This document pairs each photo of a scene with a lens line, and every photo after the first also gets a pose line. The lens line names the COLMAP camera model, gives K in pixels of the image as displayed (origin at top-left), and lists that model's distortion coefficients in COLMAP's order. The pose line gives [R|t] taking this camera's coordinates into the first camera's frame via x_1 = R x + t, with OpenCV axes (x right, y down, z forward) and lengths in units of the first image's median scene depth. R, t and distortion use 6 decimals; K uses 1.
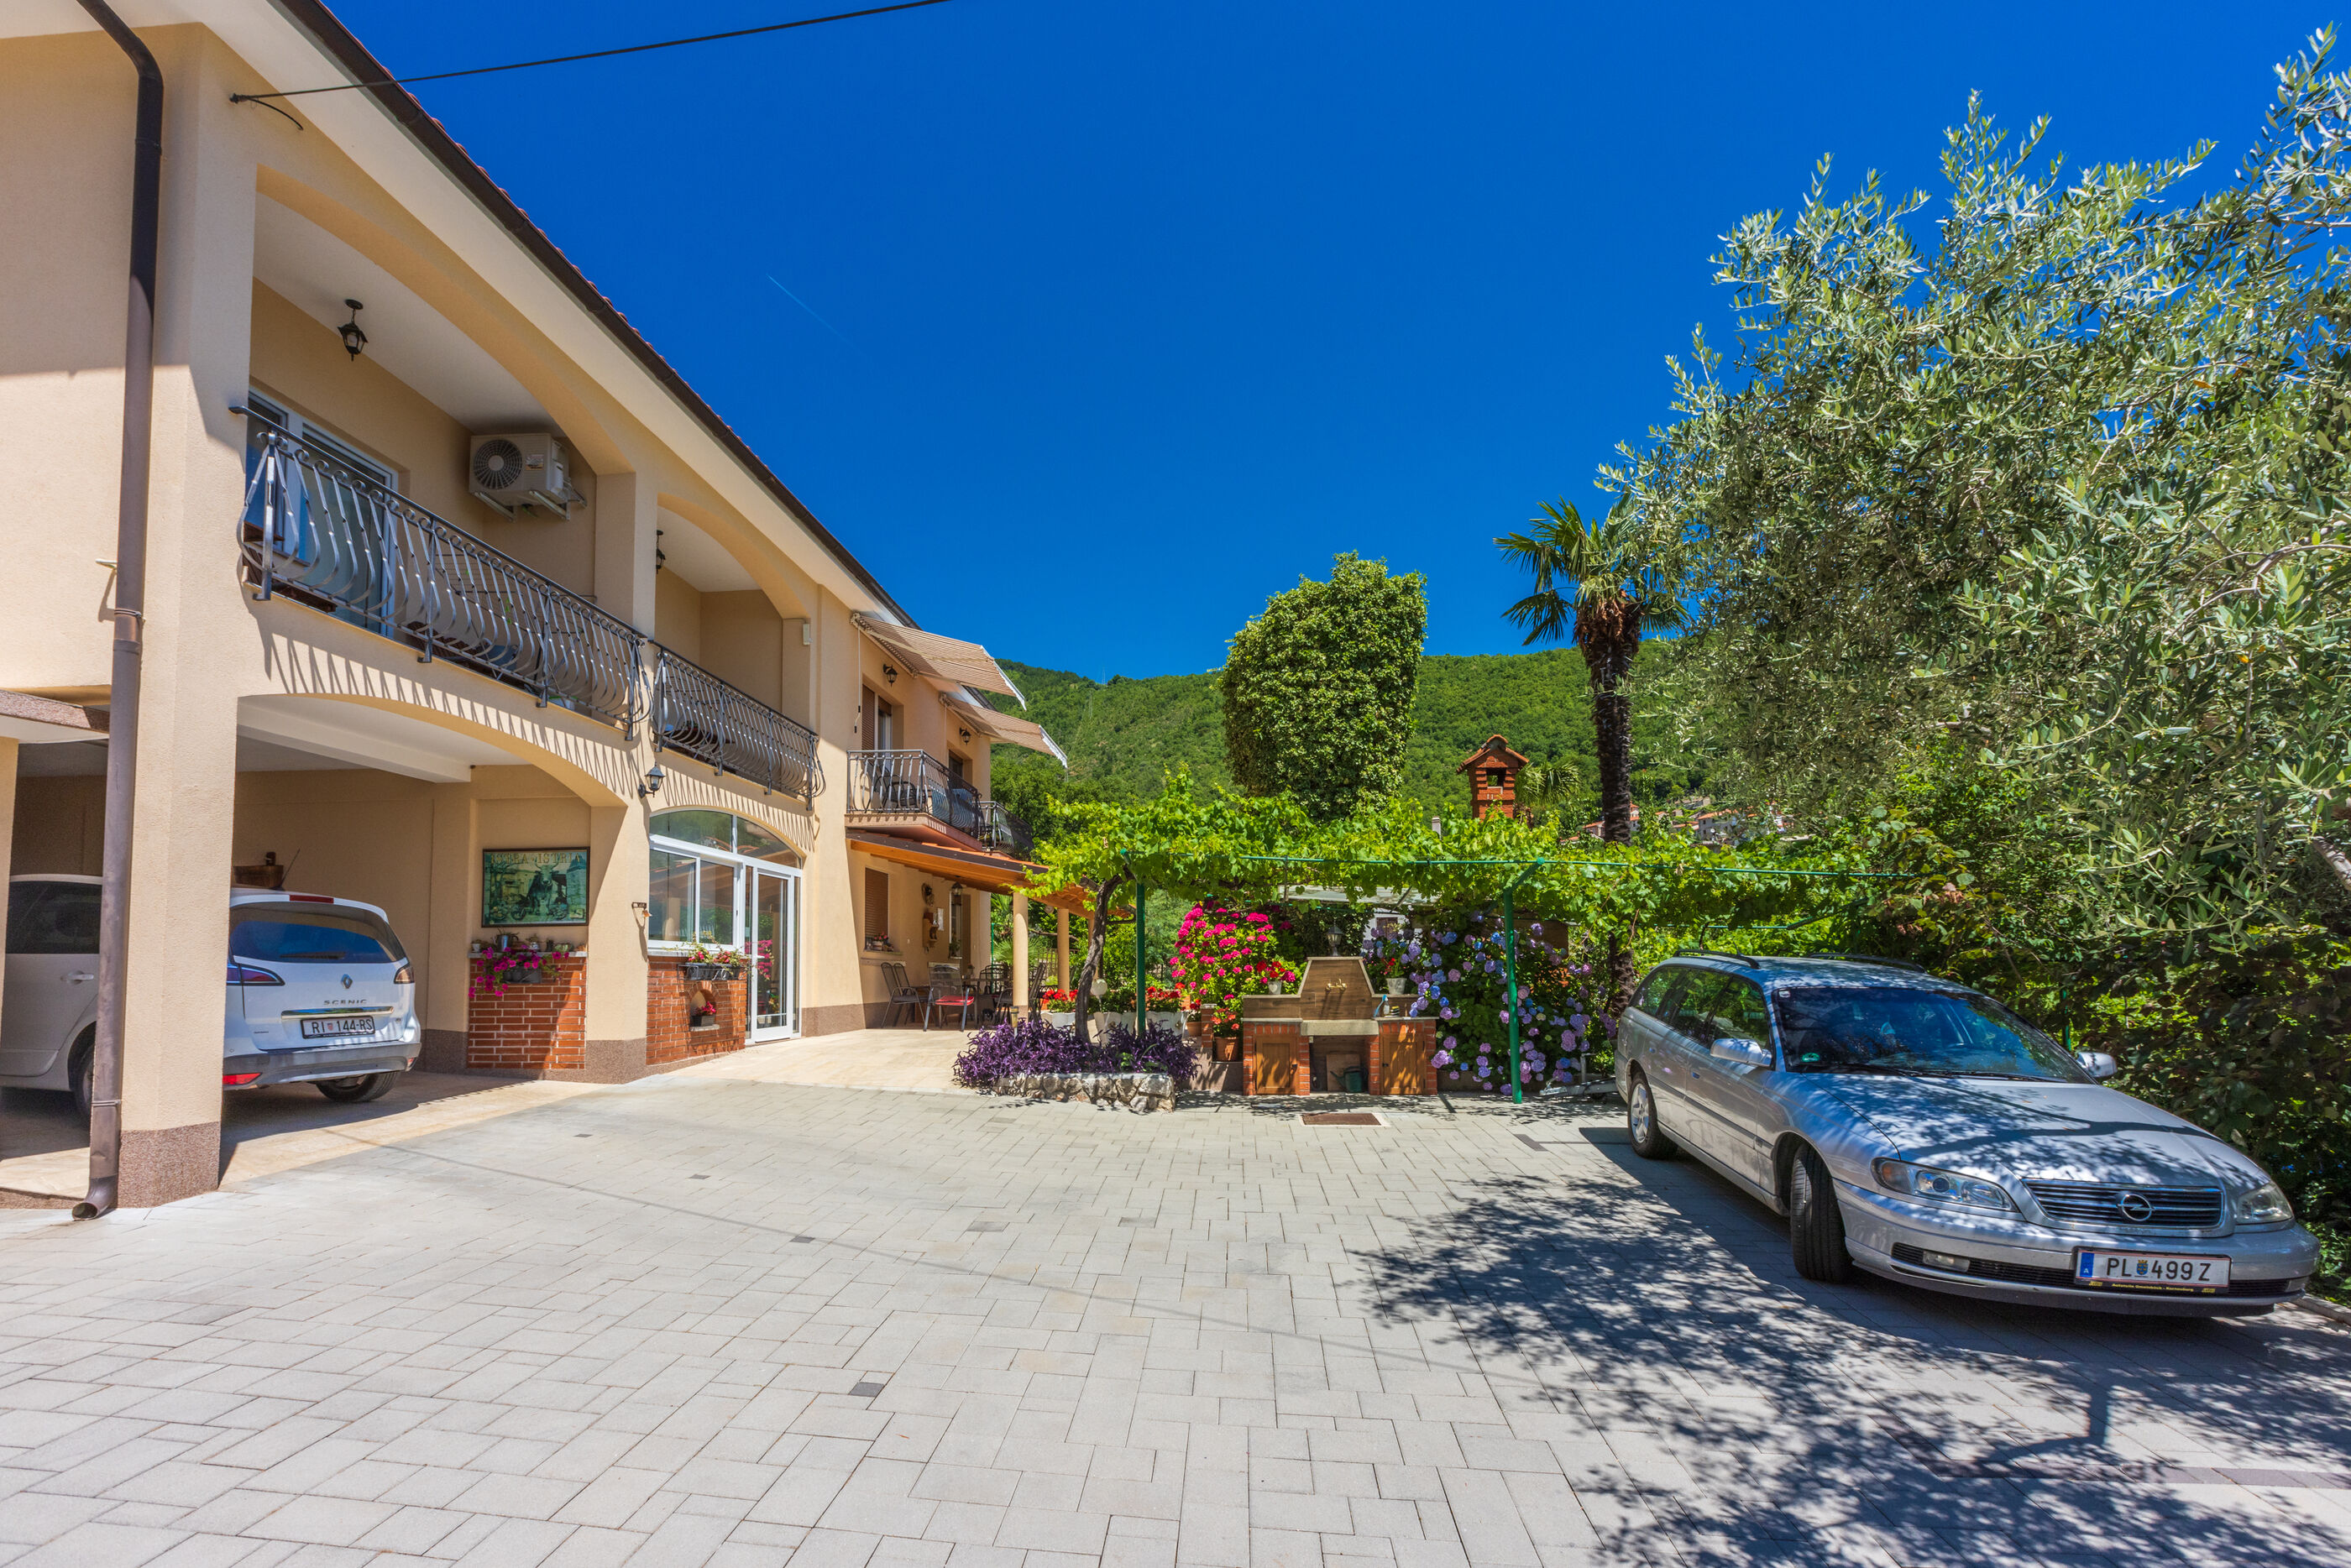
lens RADIAL K [[1062.6, 0, 1120.6], [0, 1062.6, 904.8], [0, 0, 1]] dist [0.003807, -0.002345]
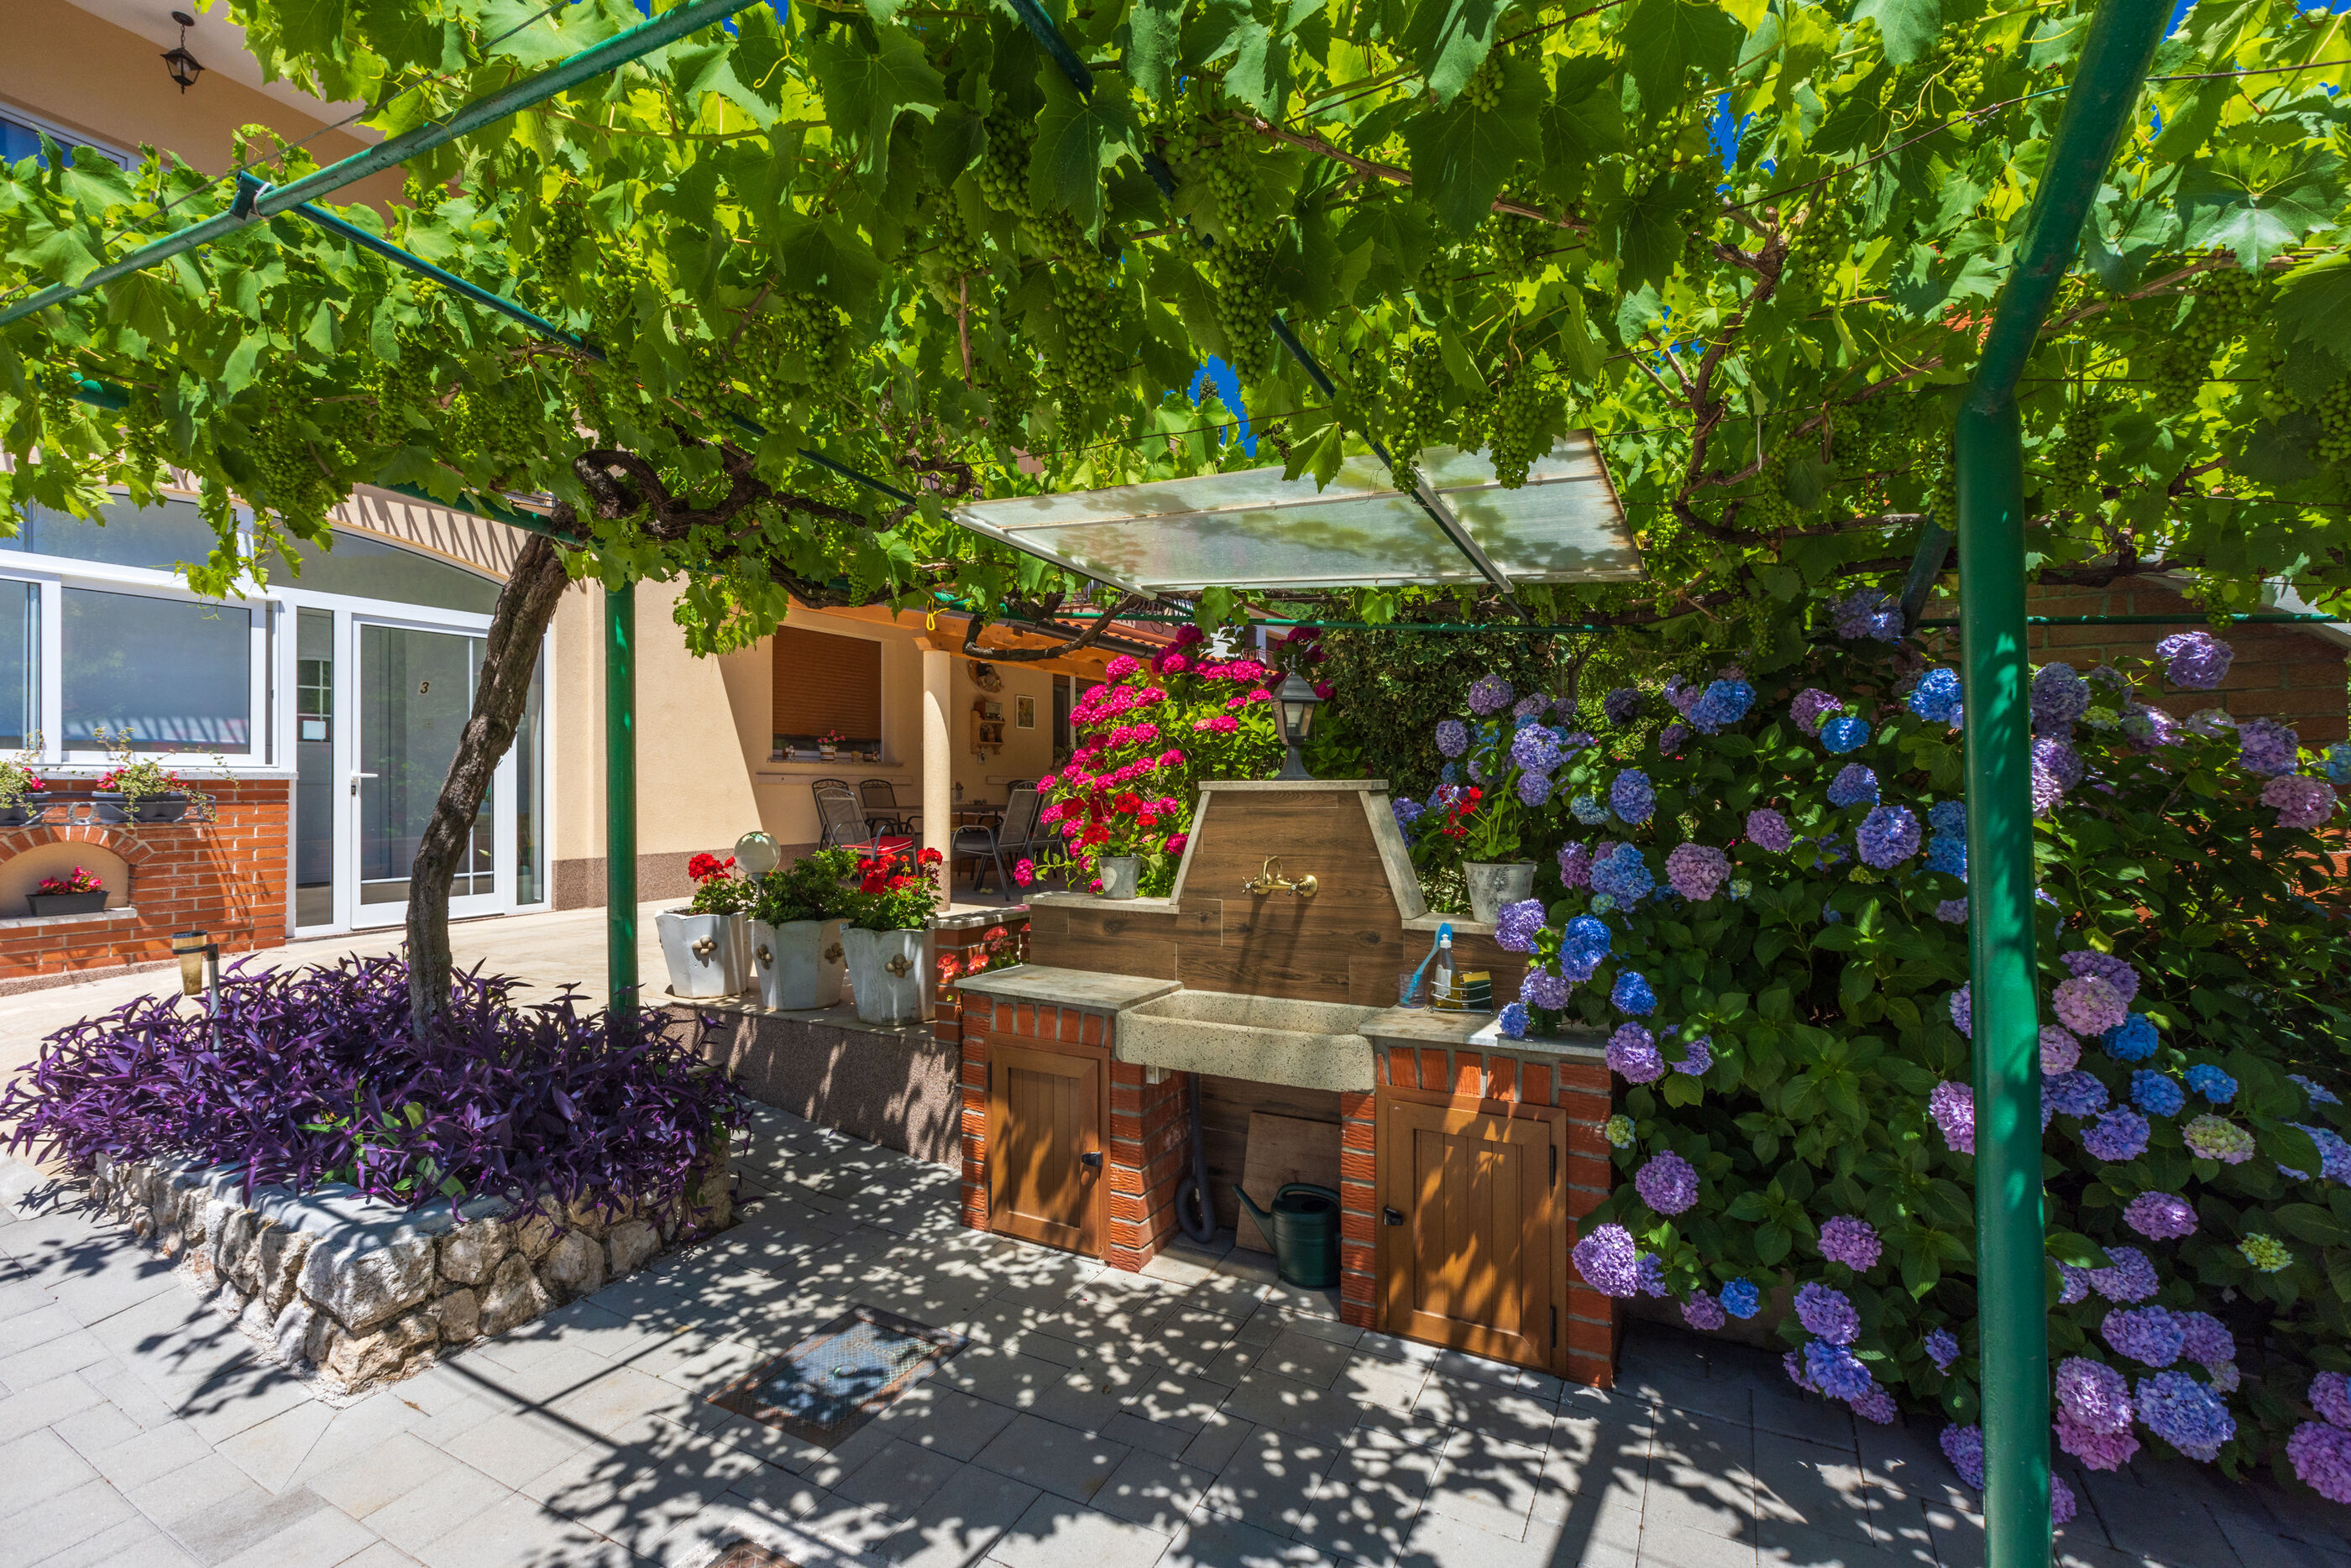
lens RADIAL K [[1062.6, 0, 1173.5], [0, 1062.6, 754.3], [0, 0, 1]] dist [0.003807, -0.002345]
pose [[0.927592, -0.007697, -0.373515, 0.305445], [0.023699, 0.998986, 0.038268, 0.033013], [0.372842, -0.044349, 0.926834, 0.784551]]
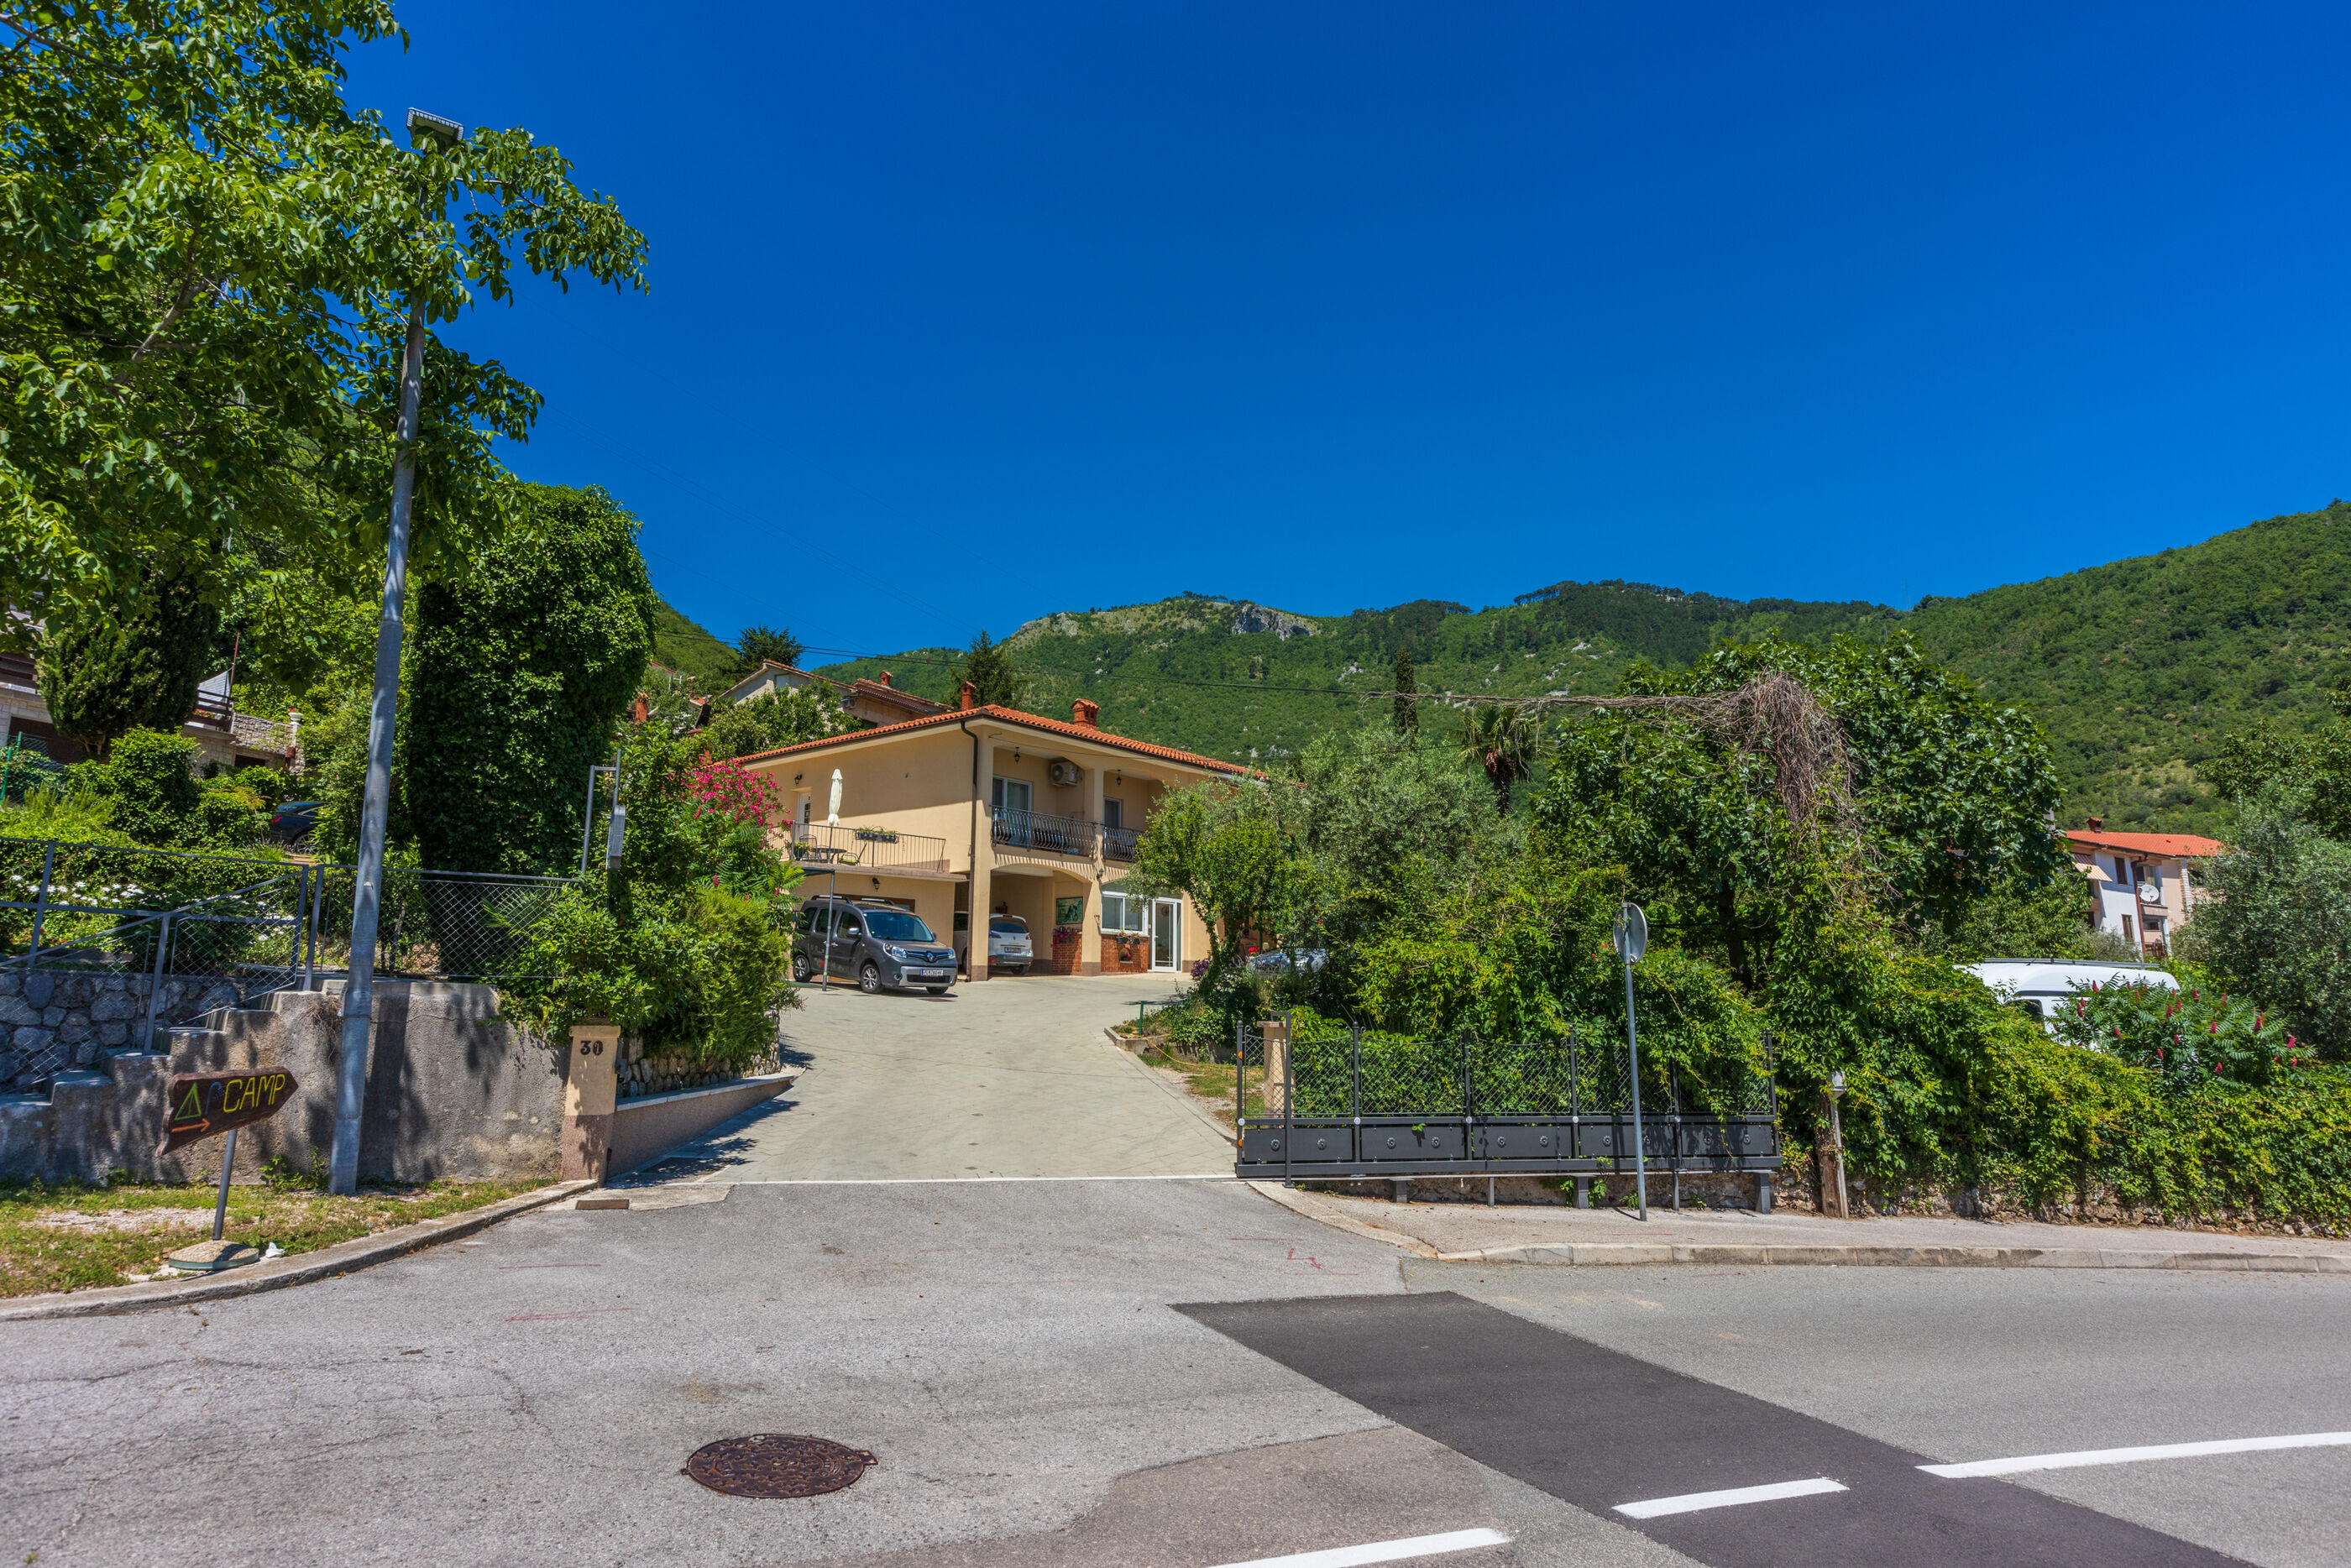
lens RADIAL K [[1298.0, 0, 1158.8], [0, 1298.0, 728.2], [0, 0, 1]] dist [0.013489, -0.002830]
pose [[0.841135, -0.101240, -0.531264, 1.588880], [0.023126, 0.988157, -0.151693, 0.034219], [0.540330, 0.115308, 0.833515, -1.888881]]
